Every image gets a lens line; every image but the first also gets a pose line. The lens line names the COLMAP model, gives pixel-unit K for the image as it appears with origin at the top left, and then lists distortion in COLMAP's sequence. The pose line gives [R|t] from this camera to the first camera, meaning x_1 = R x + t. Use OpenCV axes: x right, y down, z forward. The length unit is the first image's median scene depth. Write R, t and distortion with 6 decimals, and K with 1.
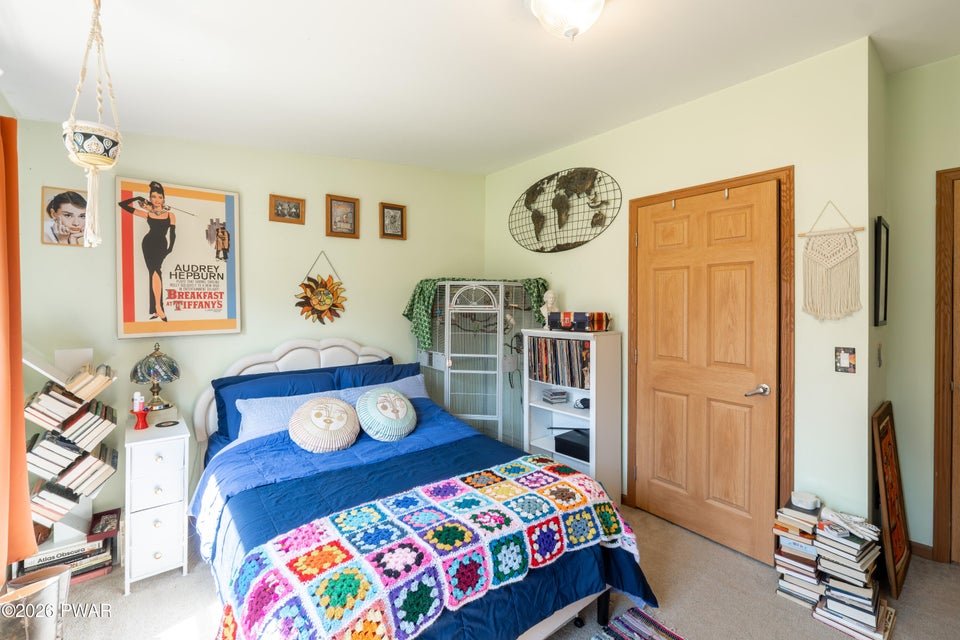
lens RADIAL K [[410.1, 0, 481.9], [0, 410.1, 309.1], [0, 0, 1]] dist [-0.002998, -0.000502]
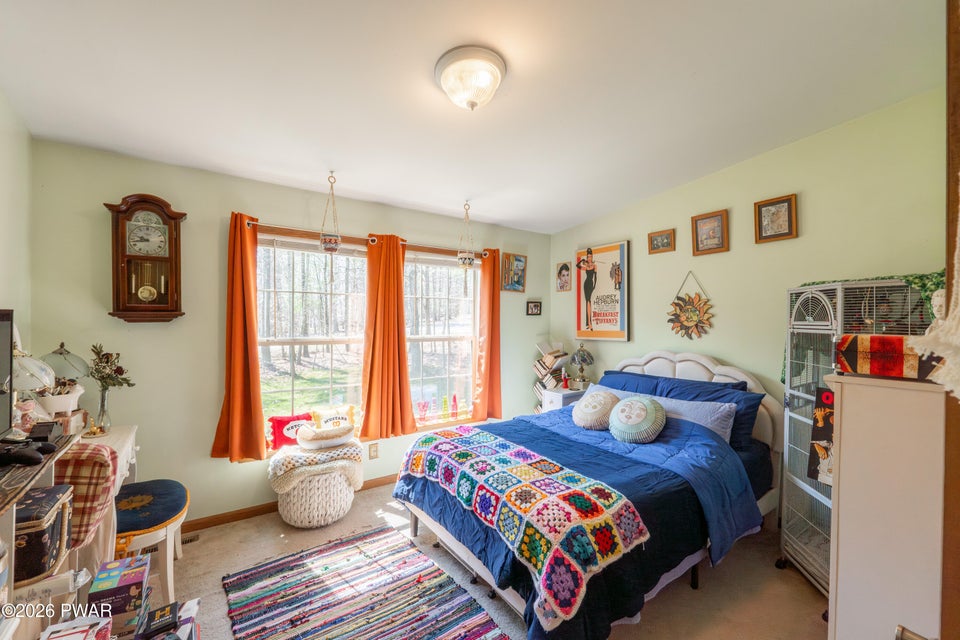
lens RADIAL K [[401.0, 0, 477.2], [0, 401.0, 321.5], [0, 0, 1]] dist [-0.001892, -0.000334]
pose [[-0.090762, -0.001802, -0.995871, 0.911324], [-0.021042, 0.999779, 0.000109, 0.002367], [0.995650, 0.020965, -0.090780, 0.703828]]
